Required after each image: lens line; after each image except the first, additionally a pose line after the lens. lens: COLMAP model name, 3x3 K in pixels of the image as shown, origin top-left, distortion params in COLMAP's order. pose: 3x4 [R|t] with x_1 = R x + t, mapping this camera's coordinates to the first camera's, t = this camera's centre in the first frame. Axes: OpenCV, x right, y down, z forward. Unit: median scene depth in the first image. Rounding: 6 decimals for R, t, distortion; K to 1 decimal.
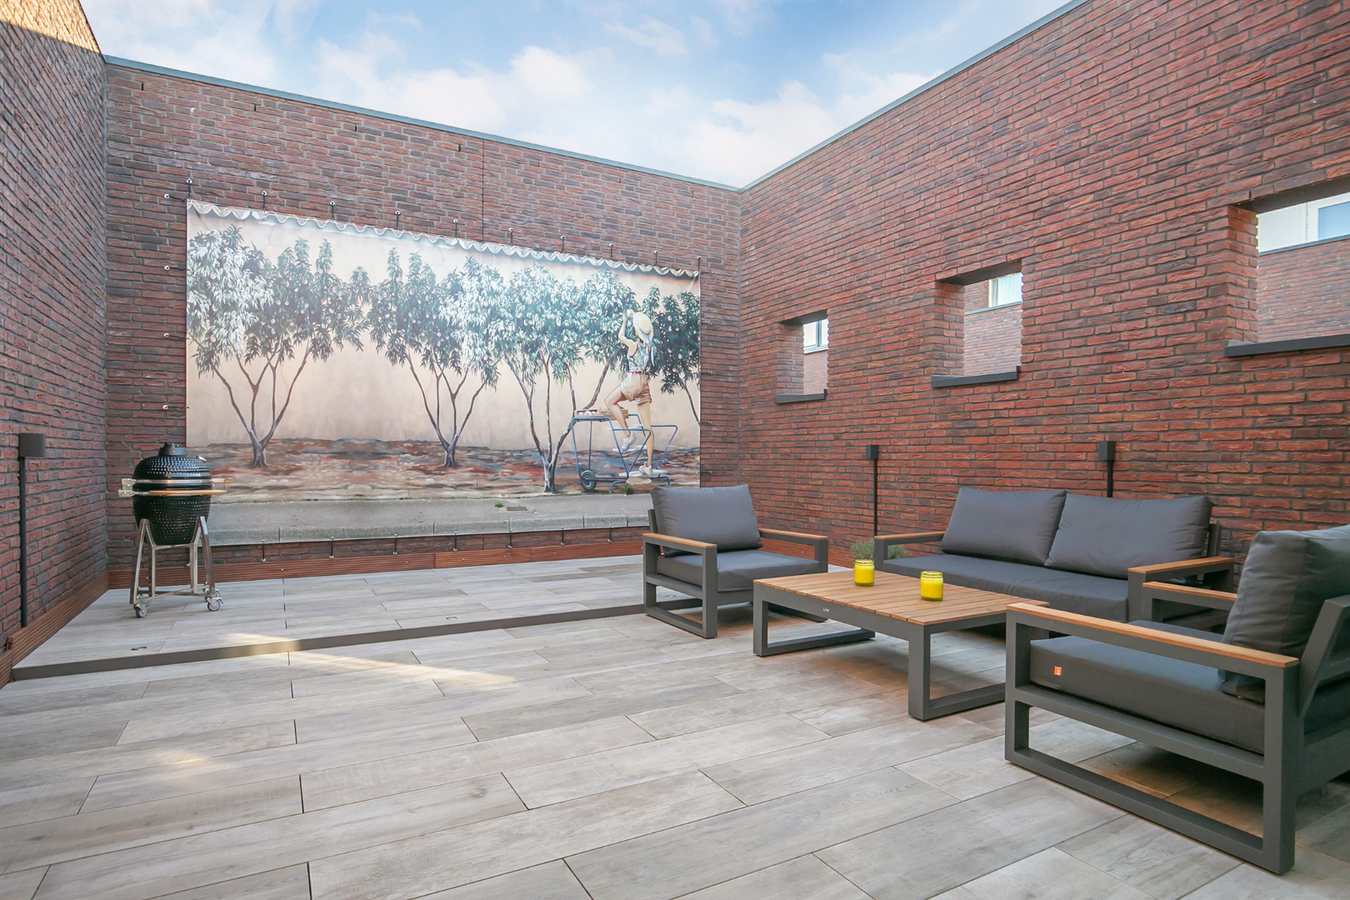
lens RADIAL K [[736.5, 0, 677.1], [0, 736.5, 454.6], [0, 0, 1]] dist [-0.019838, 0.005542]
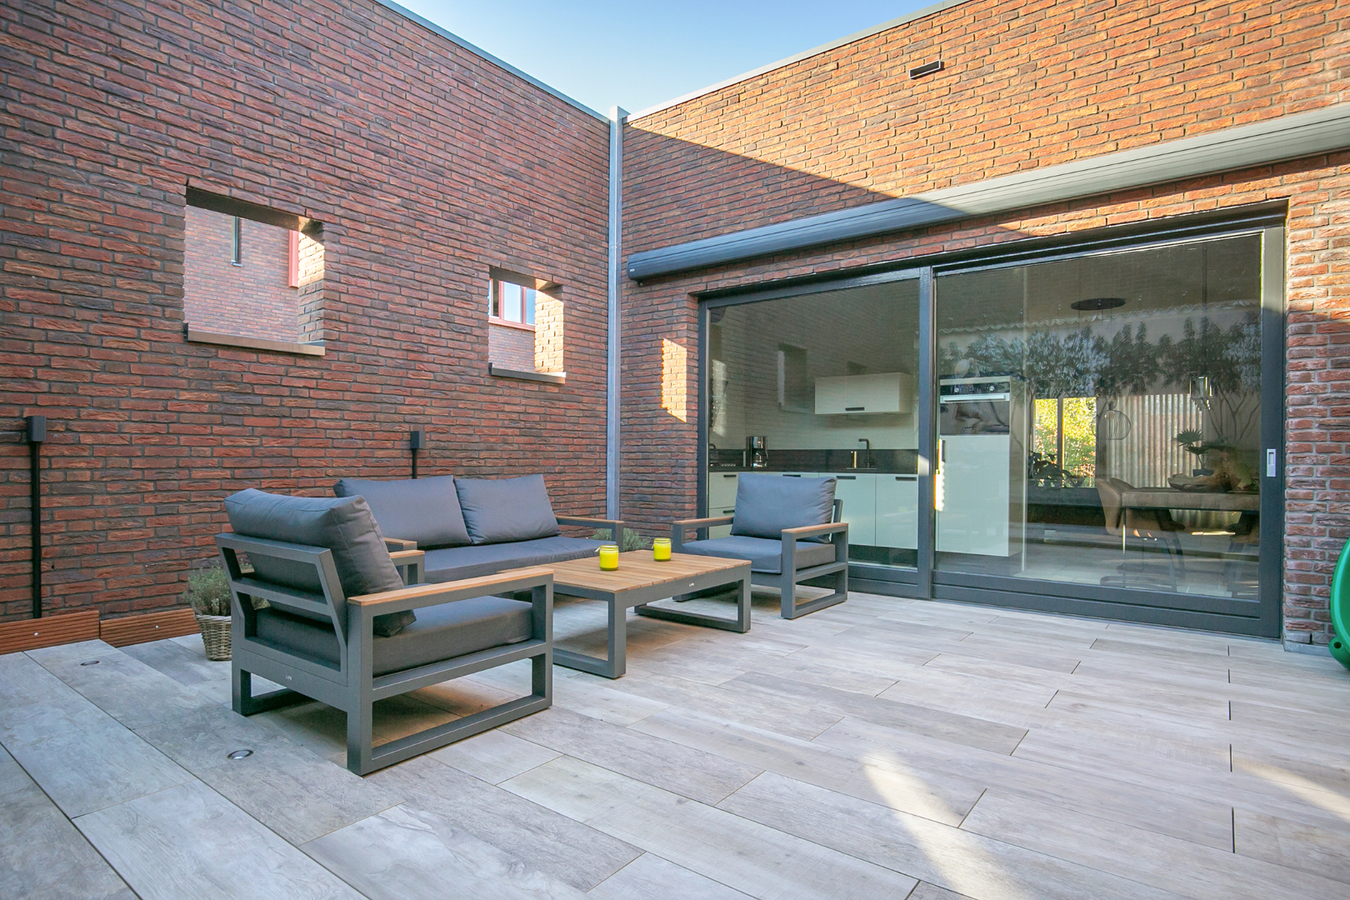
lens RADIAL K [[736.5, 0, 666.2], [0, 736.5, 454.8], [0, 0, 1]] dist [-0.019838, 0.005542]
pose [[-0.398168, -0.001022, 0.917312, -0.454293], [-0.009984, 0.999945, -0.003220, 0.013383], [-0.917258, -0.010441, -0.398156, 0.855539]]
